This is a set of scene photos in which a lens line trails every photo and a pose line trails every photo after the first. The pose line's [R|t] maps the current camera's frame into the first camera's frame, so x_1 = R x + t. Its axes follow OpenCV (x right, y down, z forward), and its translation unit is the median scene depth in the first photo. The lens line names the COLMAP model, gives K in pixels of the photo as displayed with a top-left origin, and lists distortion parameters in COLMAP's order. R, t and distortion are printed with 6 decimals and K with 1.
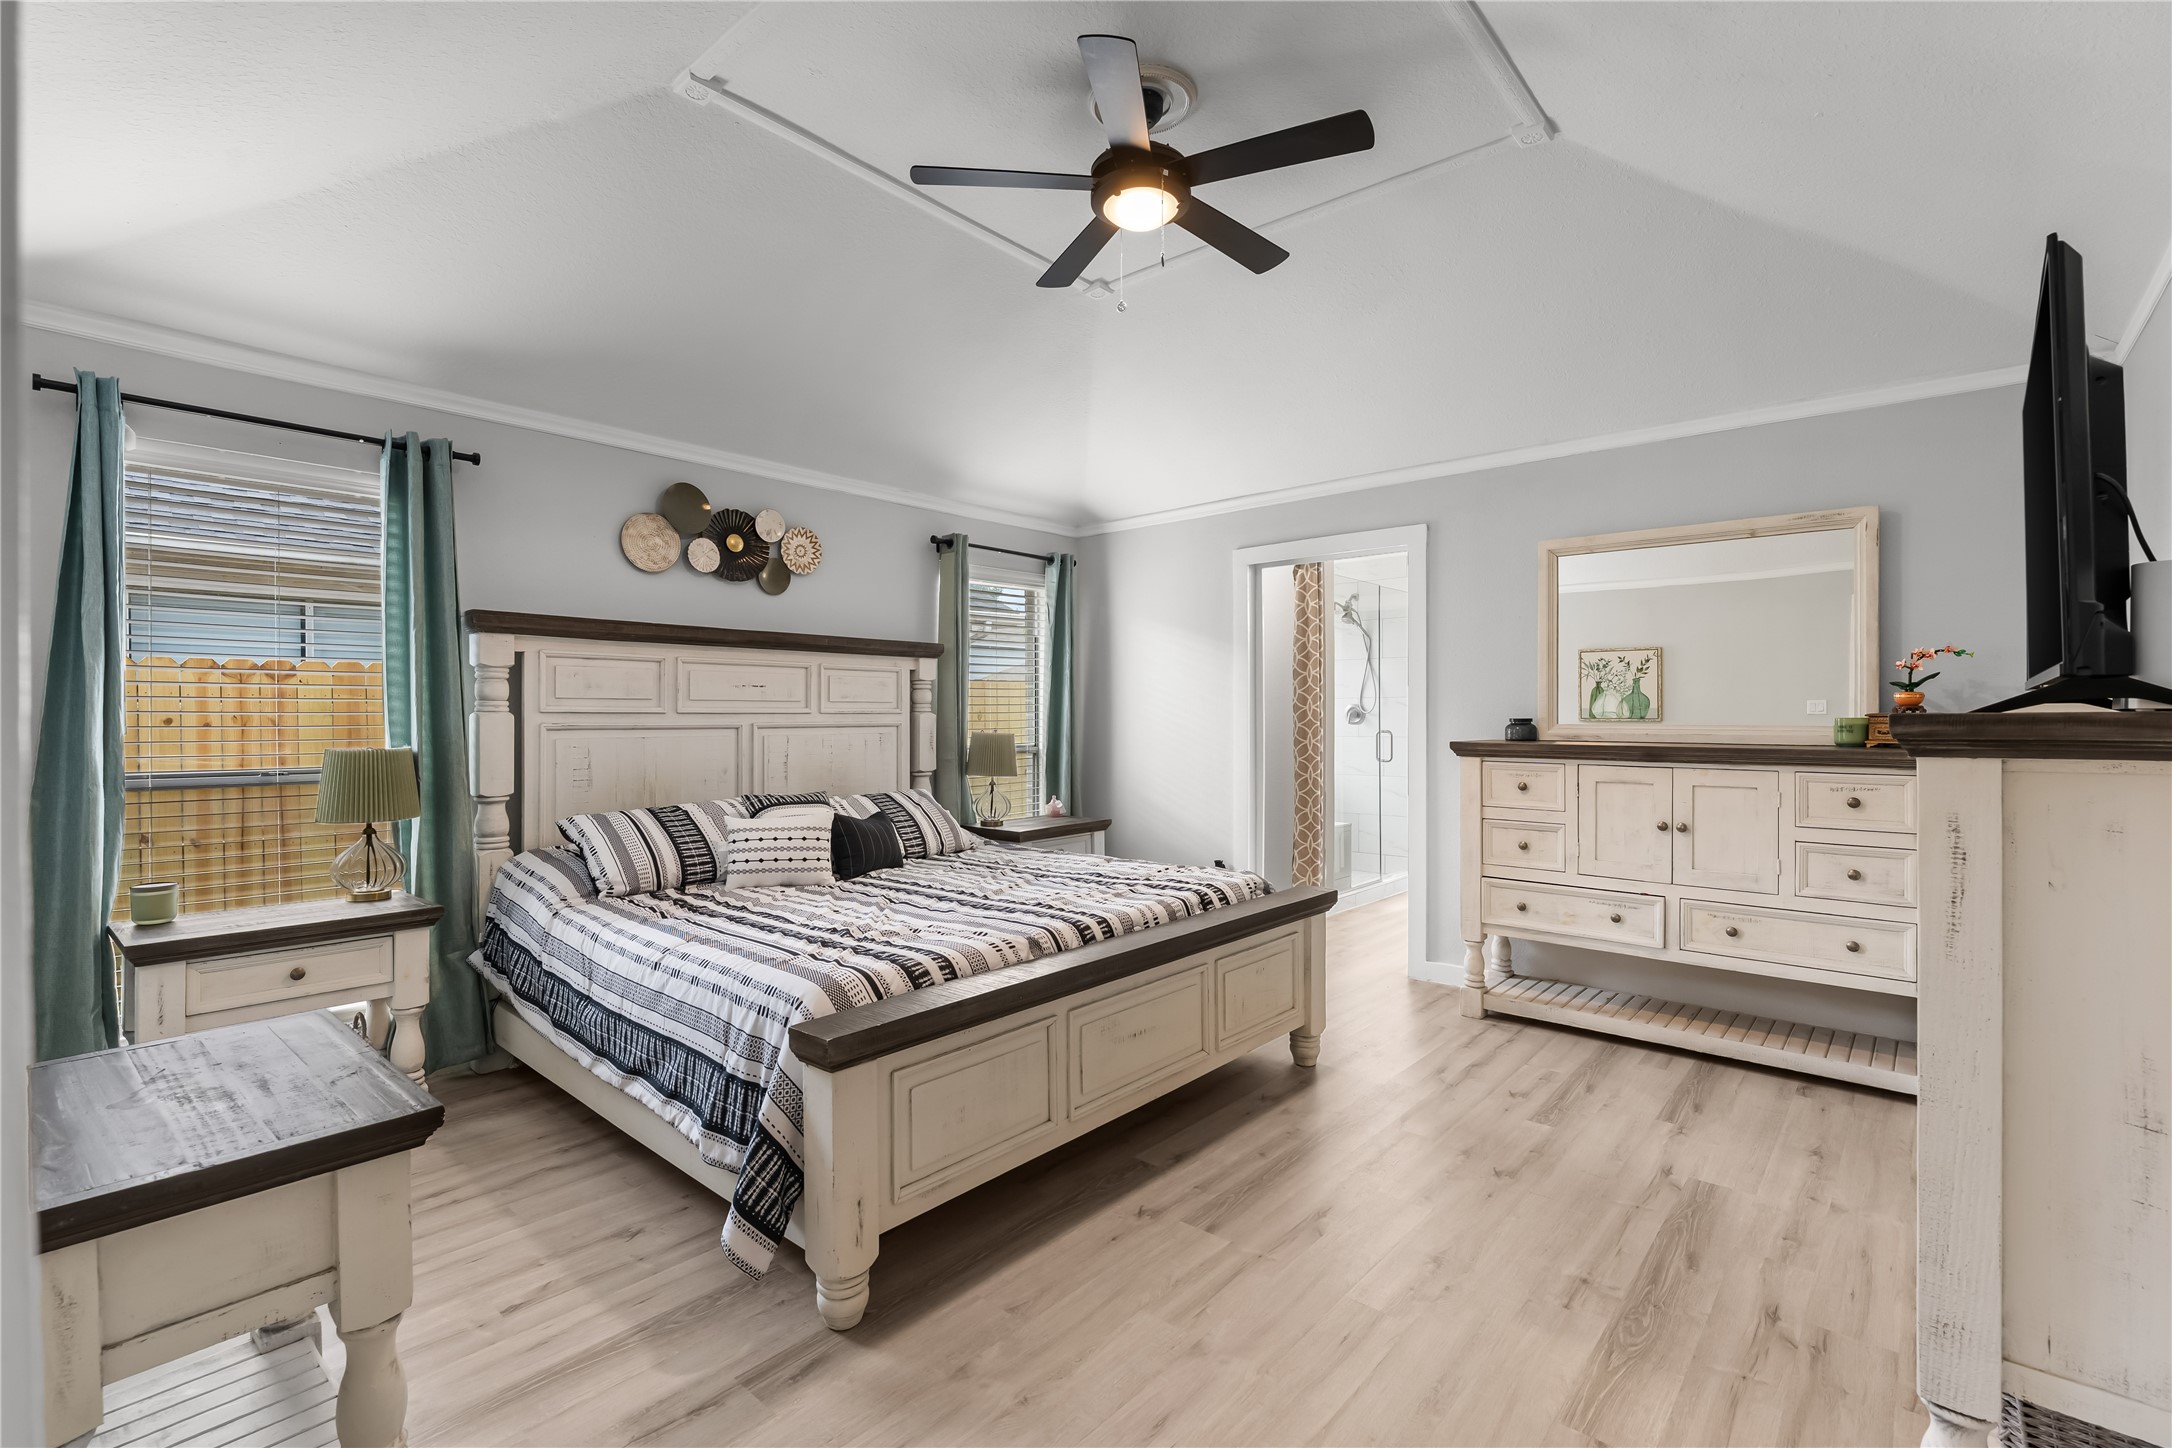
lens RADIAL K [[981.9, 0, 1073.7], [0, 981.9, 724.0], [0, 0, 1]] dist [-0.001328, -0.000348]
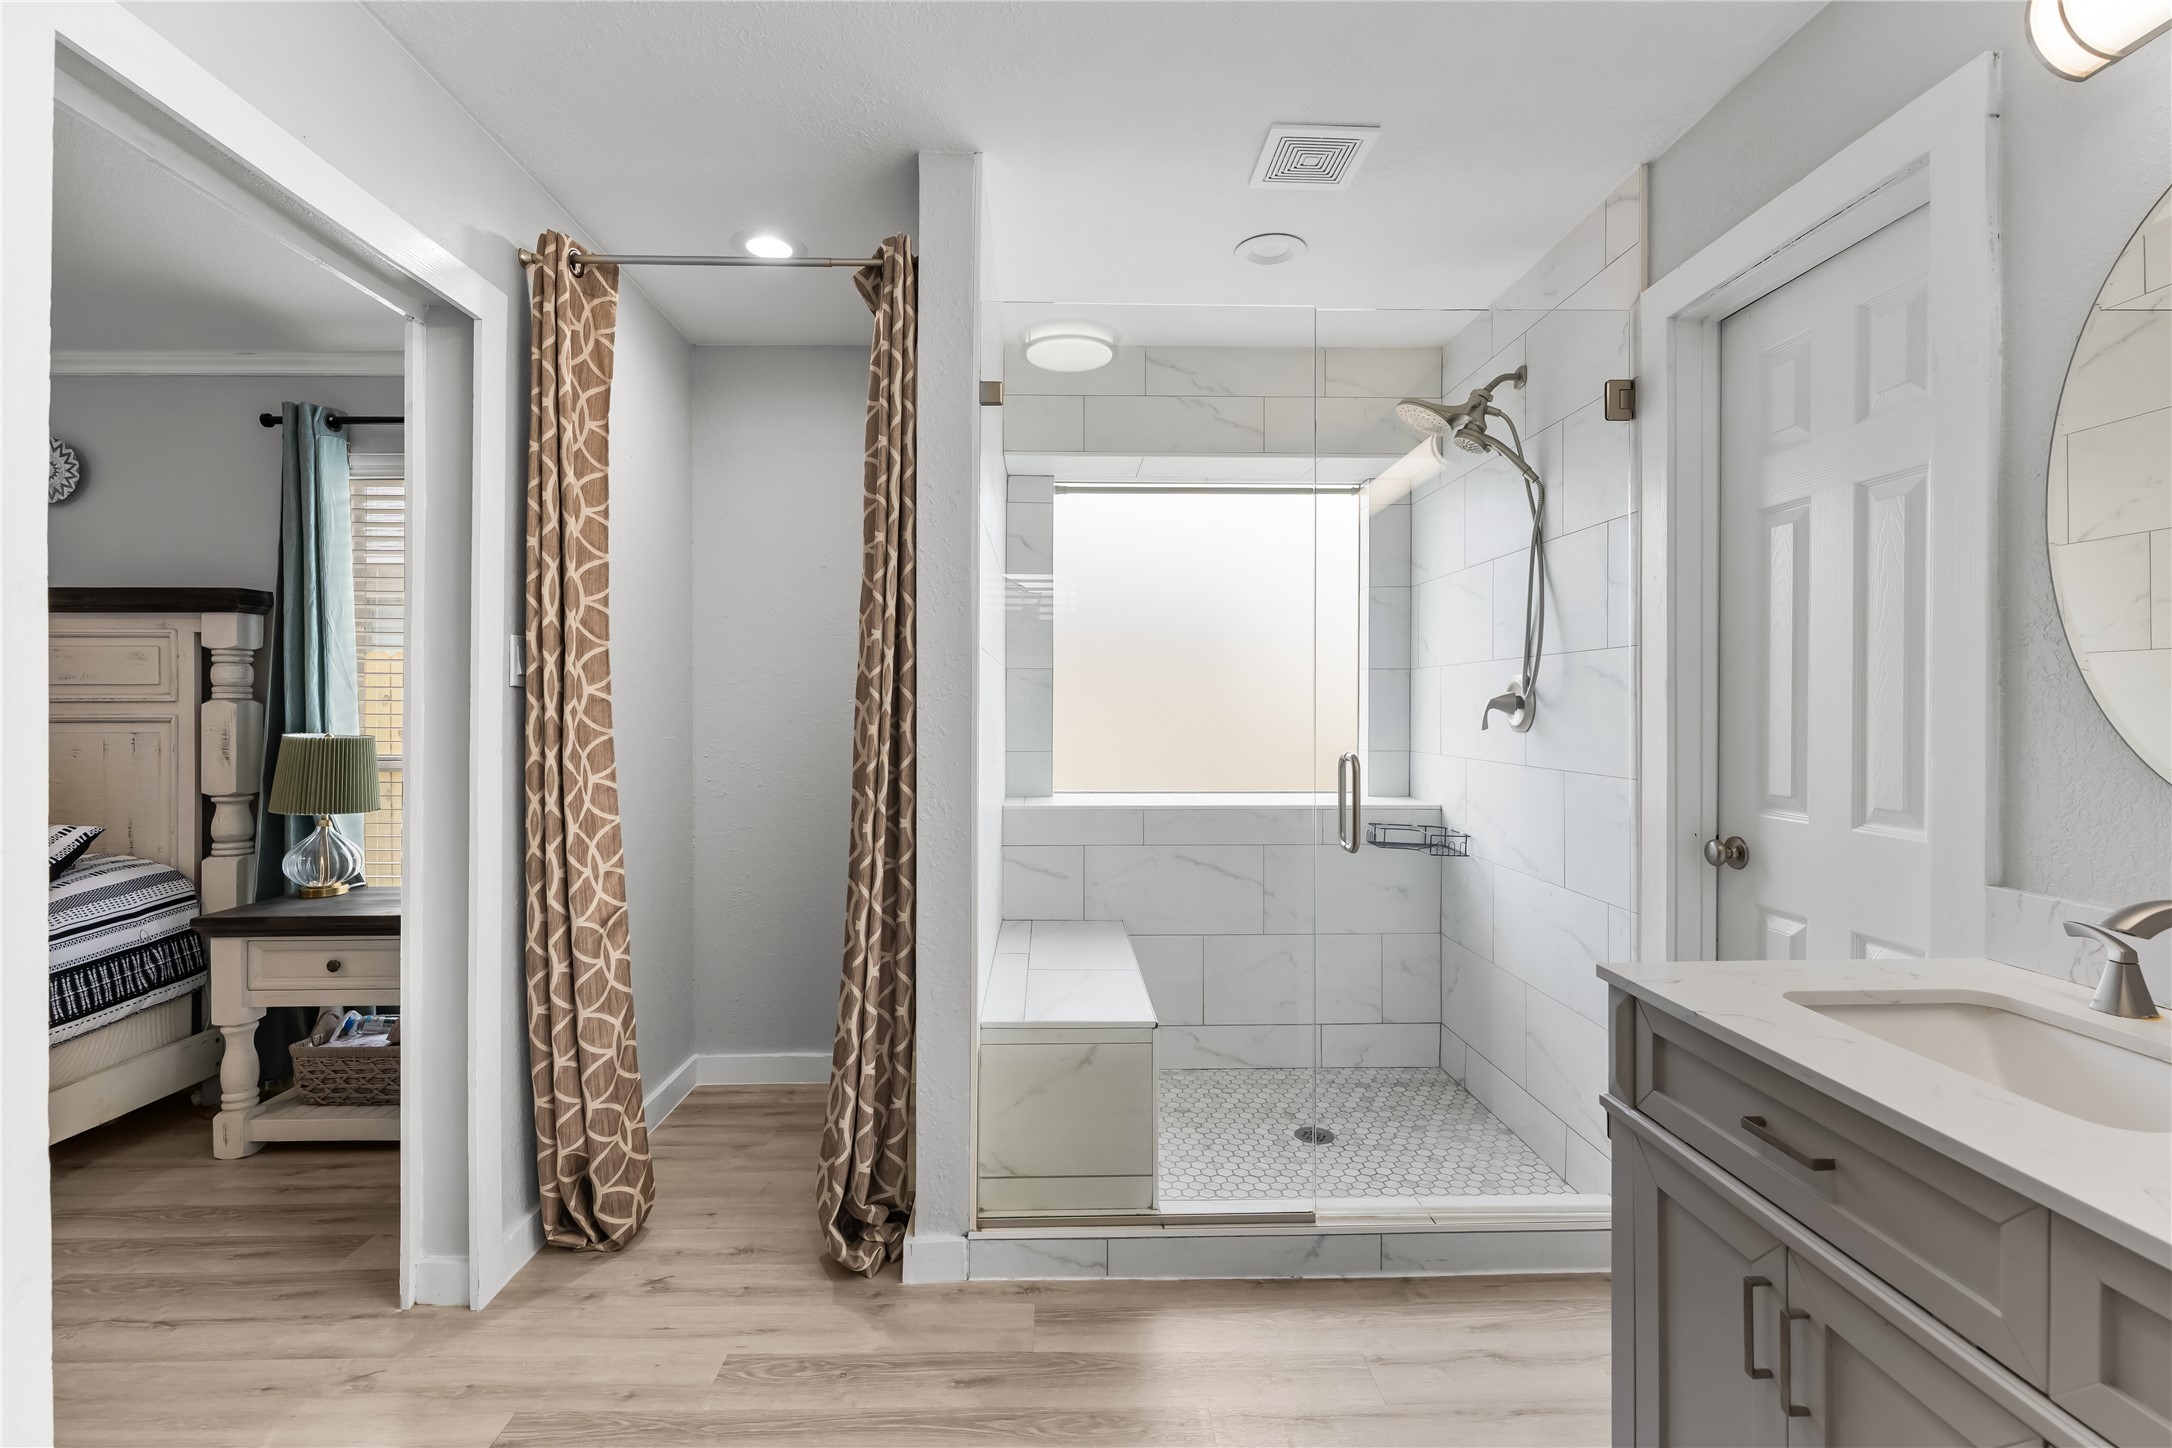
lens RADIAL K [[981.9, 0, 1074.3], [0, 981.9, 702.0], [0, 0, 1]] dist [-0.001328, -0.000348]
pose [[0.684179, 0.016736, -0.729122, 0.774945], [-0.005437, 0.999826, 0.017847, -0.028197], [0.729294, -0.008246, 0.684151, 1.108941]]
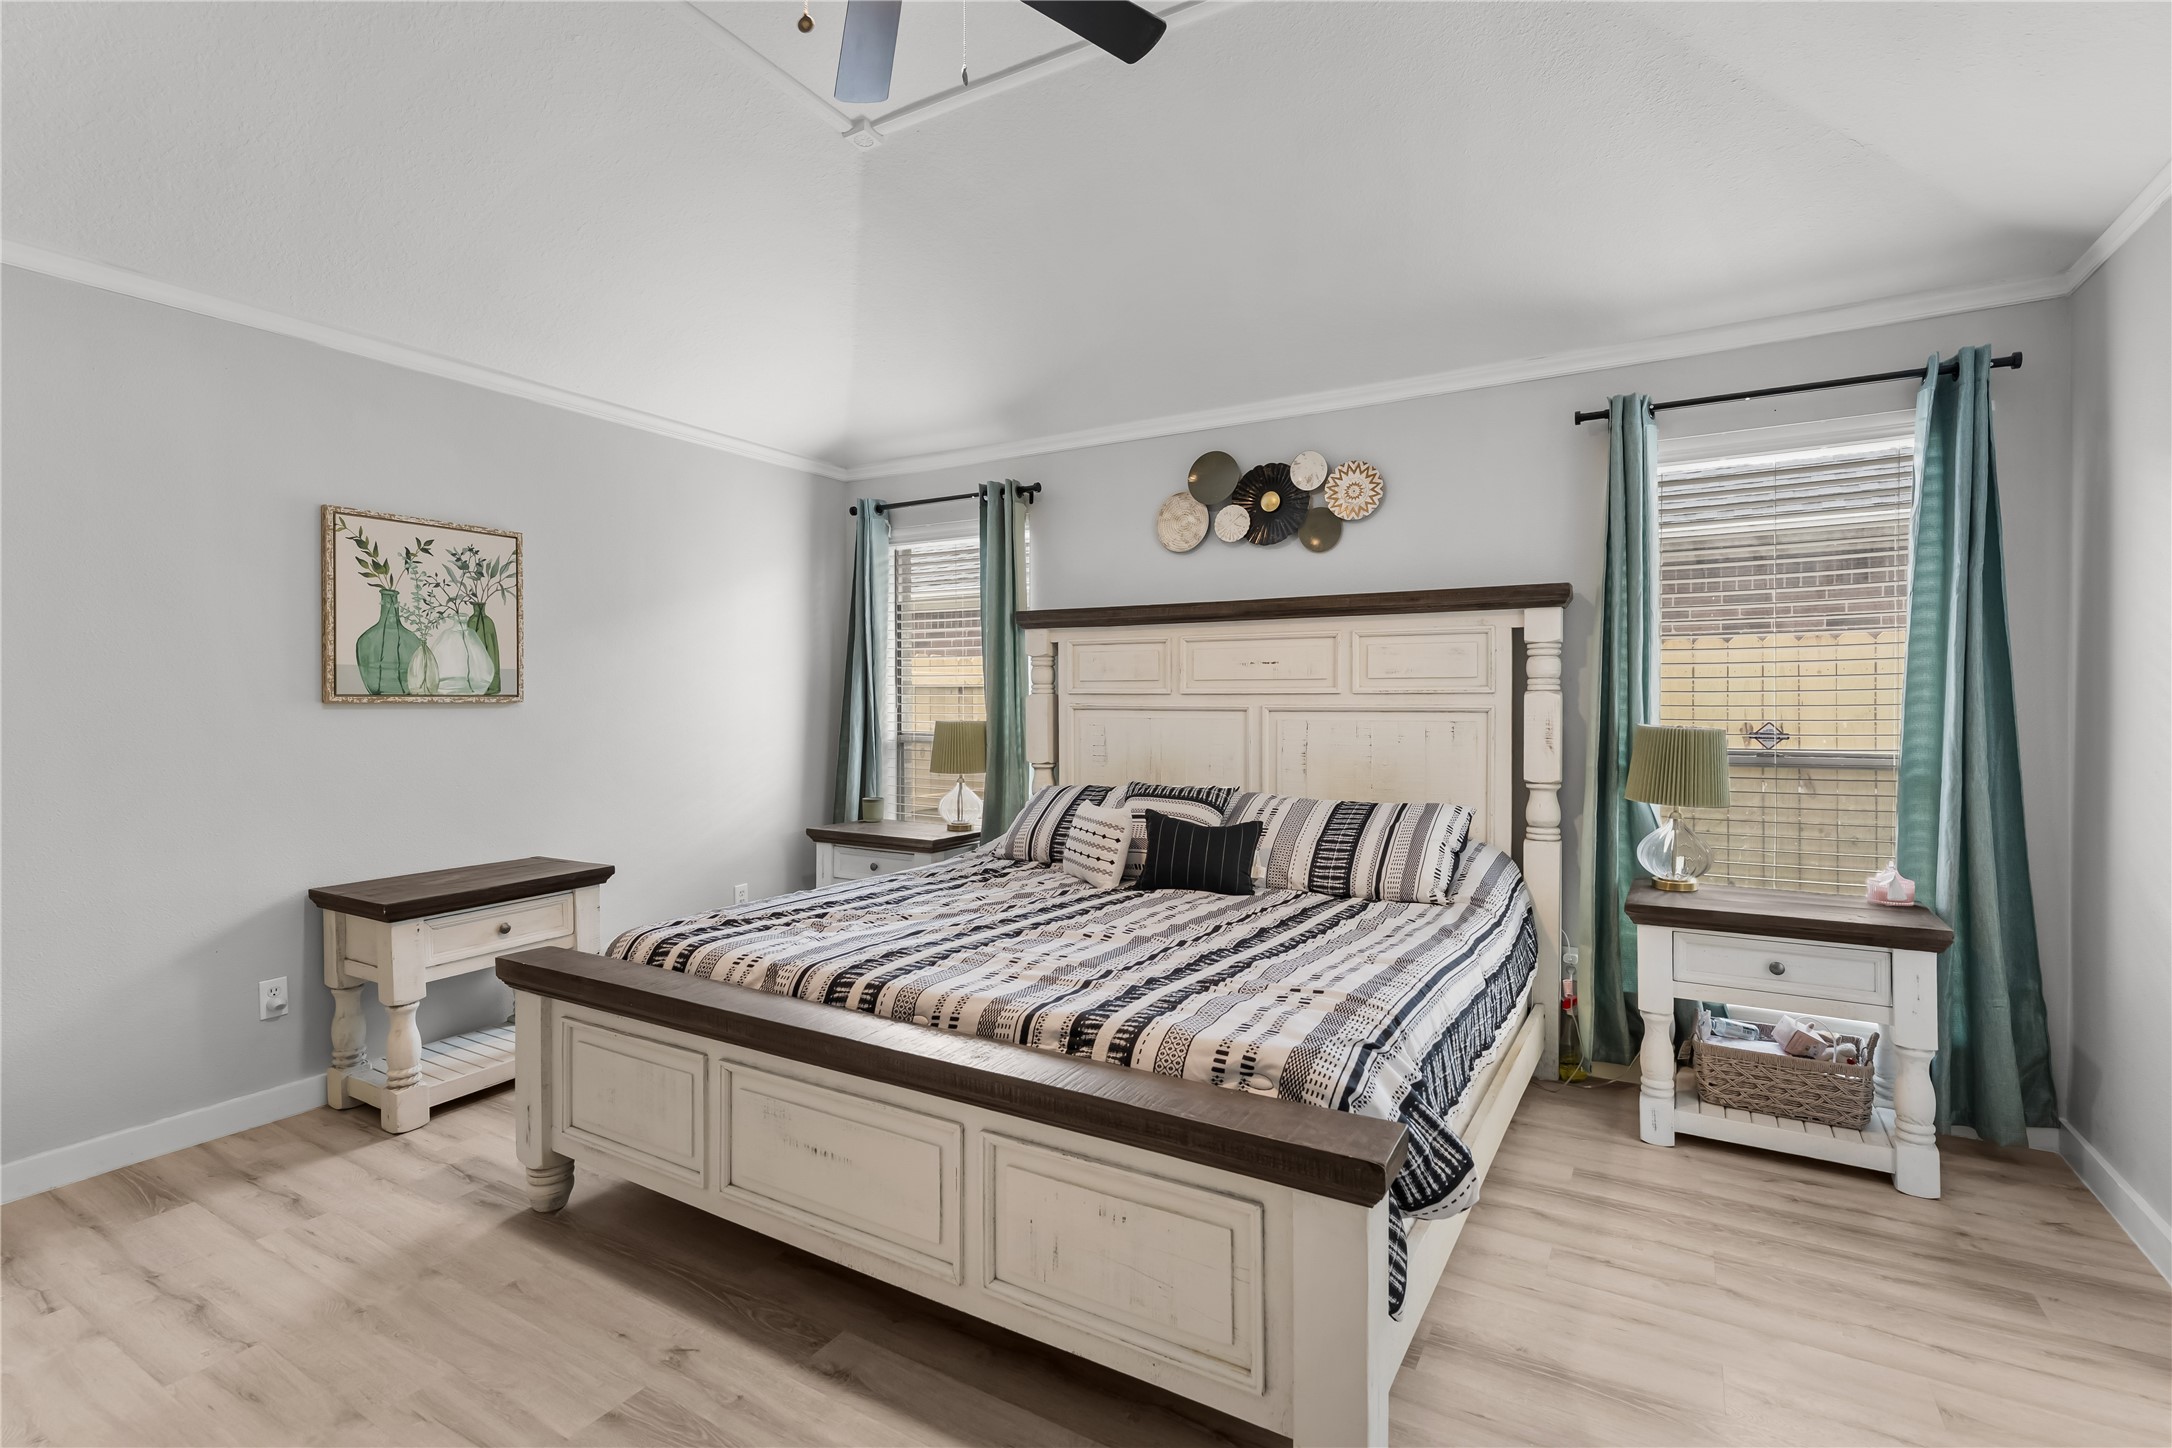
lens RADIAL K [[981.9, 0, 1078.3], [0, 981.9, 712.6], [0, 0, 1]] dist [-0.001328, -0.000348]
pose [[0.189587, 0.029782, -0.981412, 0.496364], [0.000688, 0.999536, 0.030464, -0.020469], [0.981864, -0.006451, 0.189479, 0.656001]]
